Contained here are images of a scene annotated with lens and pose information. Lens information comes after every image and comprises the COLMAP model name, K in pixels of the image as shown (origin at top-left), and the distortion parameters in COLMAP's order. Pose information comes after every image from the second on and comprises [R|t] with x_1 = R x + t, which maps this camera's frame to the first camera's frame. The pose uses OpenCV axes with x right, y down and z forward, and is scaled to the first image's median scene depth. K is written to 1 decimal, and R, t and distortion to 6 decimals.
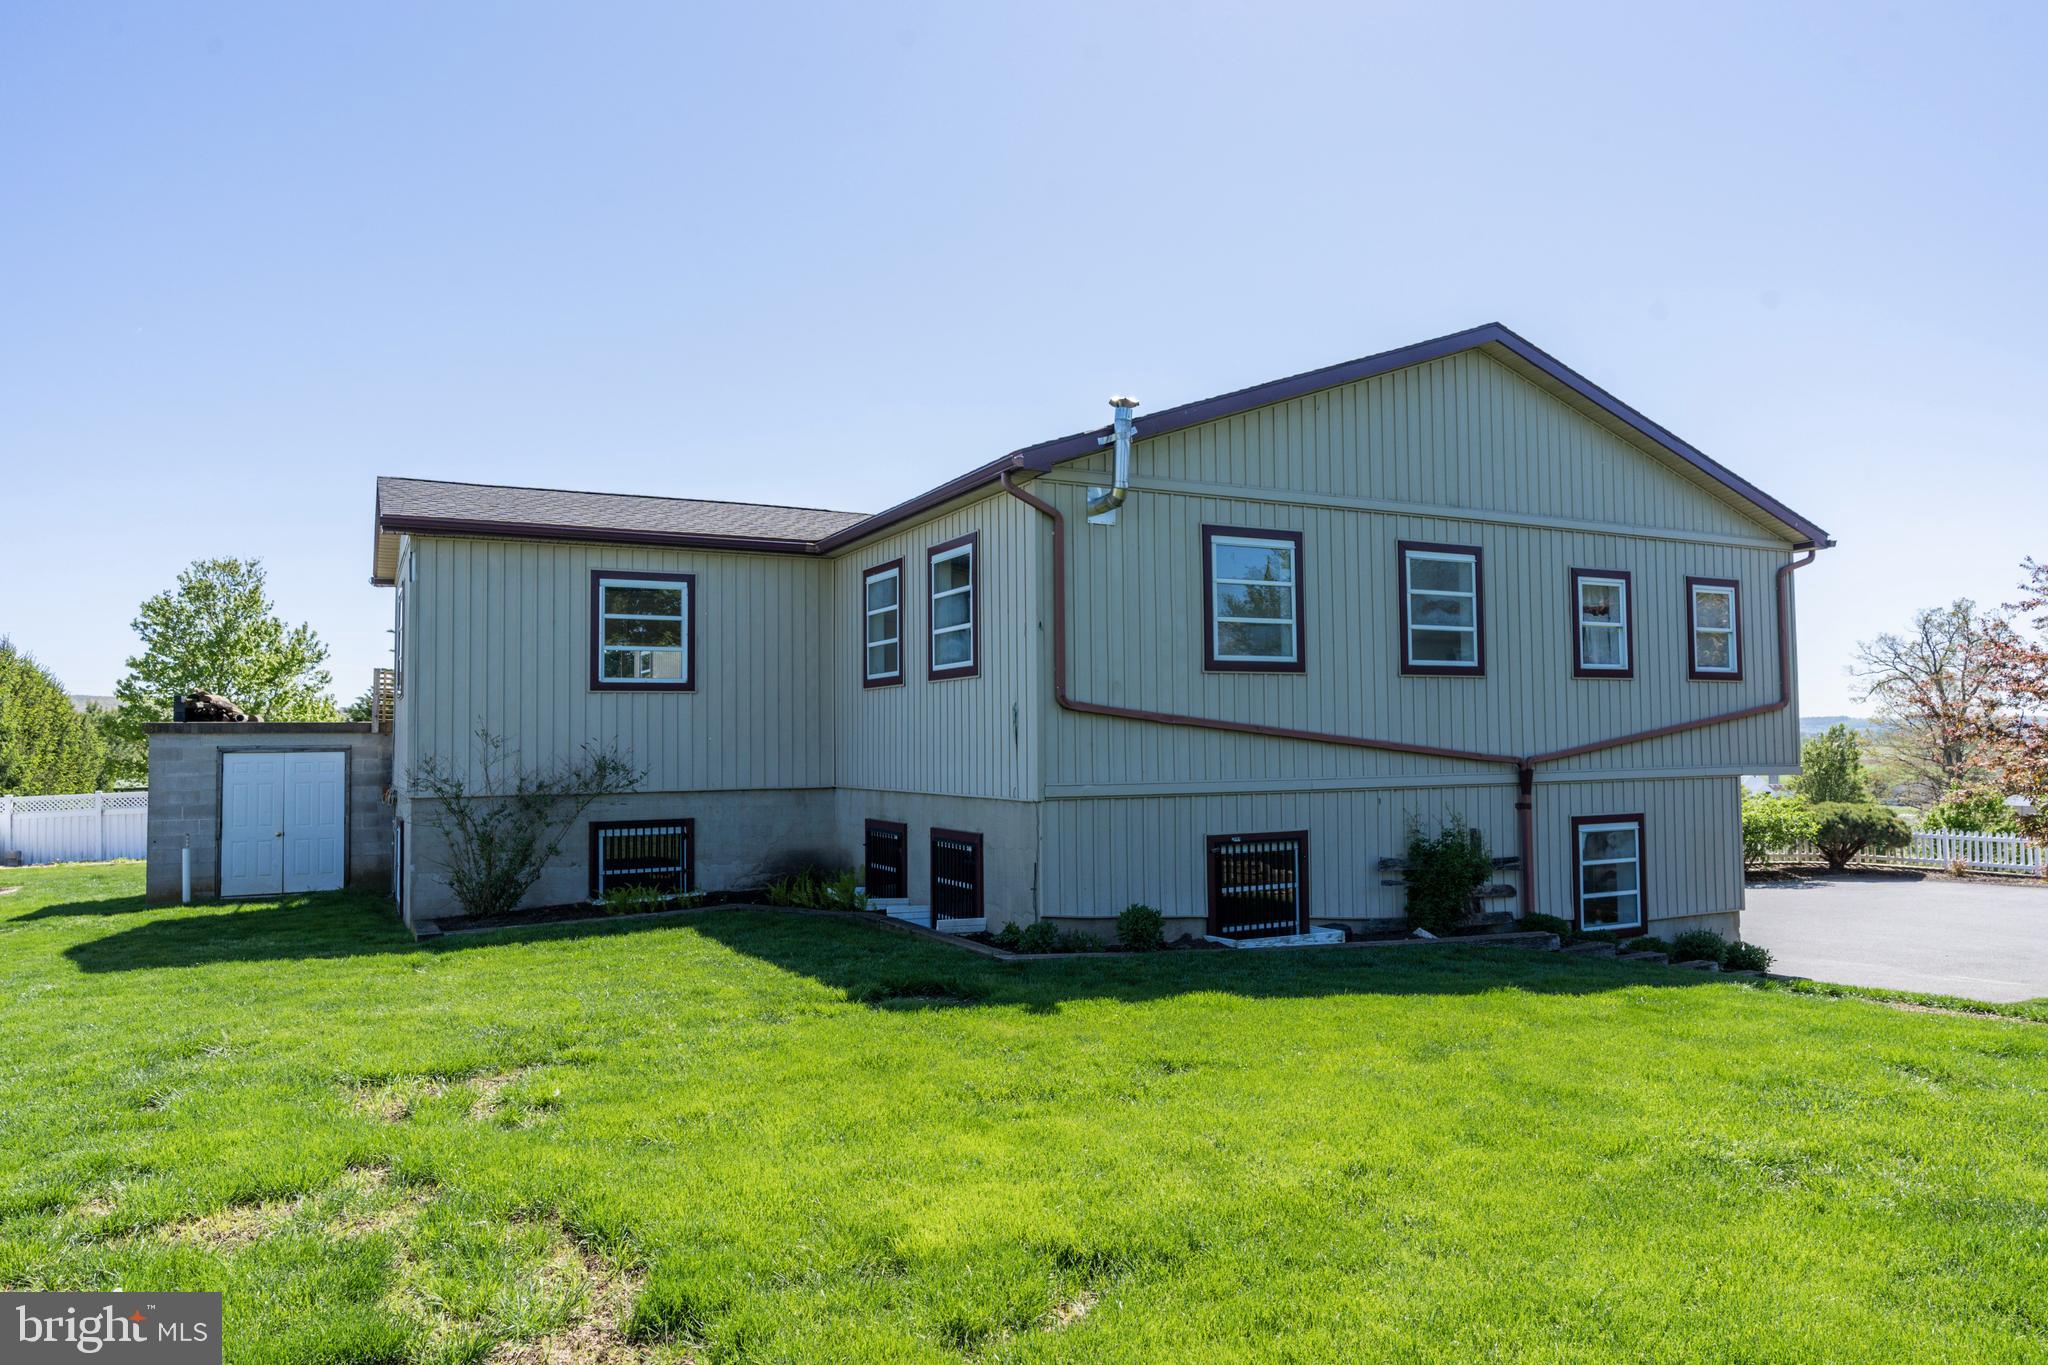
lens RADIAL K [[1307.7, 0, 1027.5], [0, 1307.7, 685.9], [0, 0, 1]] dist [-0.007927, -0.002975]
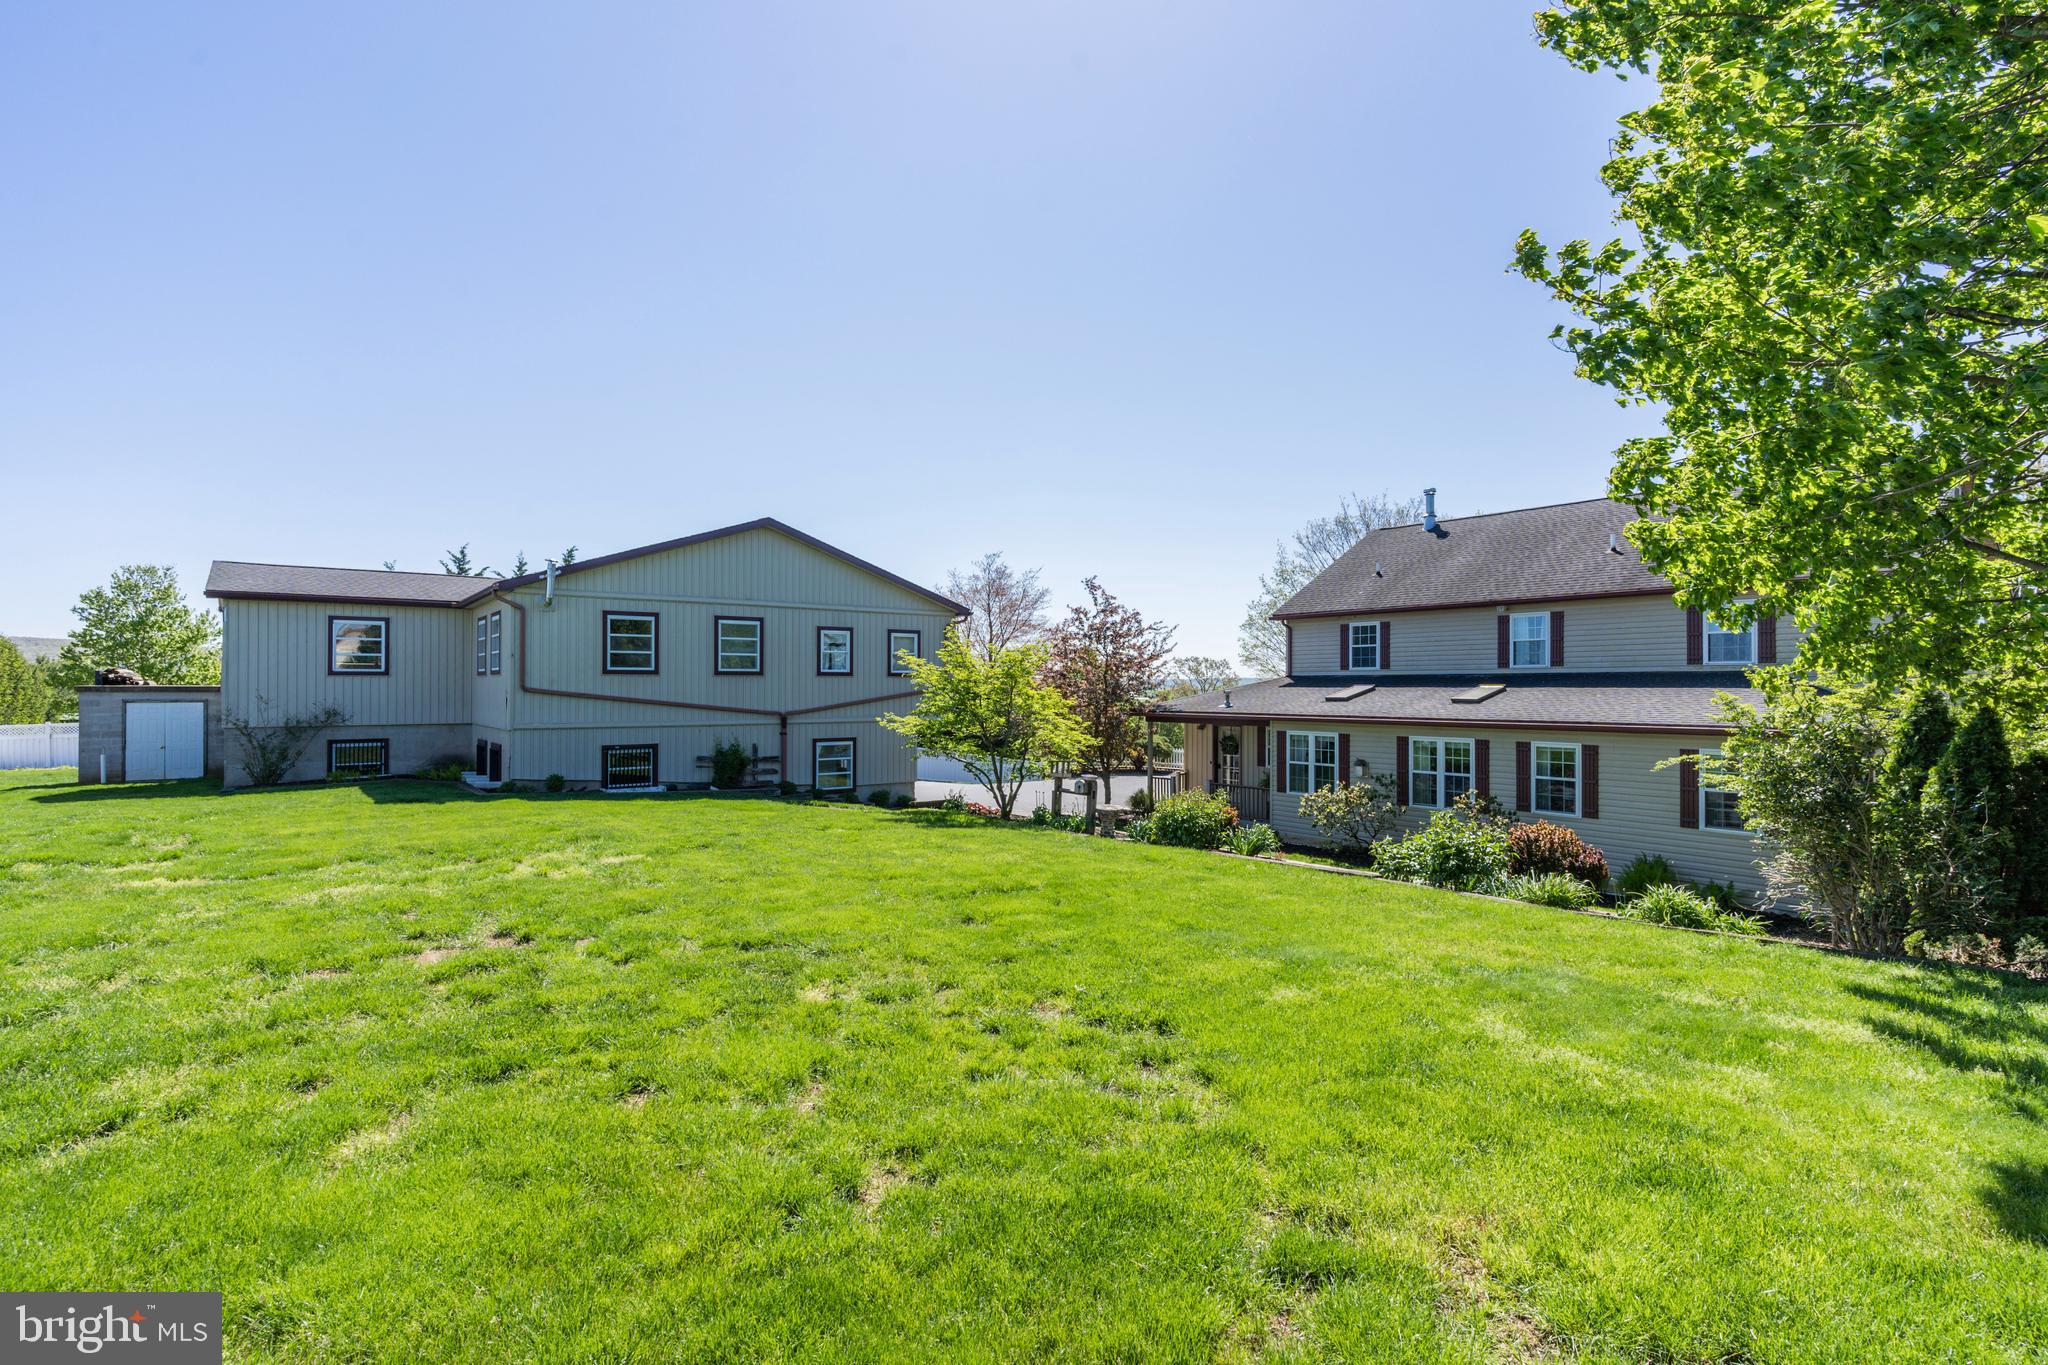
lens RADIAL K [[986.1, 0, 1026.3], [0, 986.1, 681.8], [0, 0, 1]] dist [0.008633, -0.001204]
pose [[0.987440, 0.012339, 0.157511, 0.509509], [-0.018187, 0.999196, 0.035737, -0.062972], [-0.156943, -0.038152, 0.986870, -0.709373]]
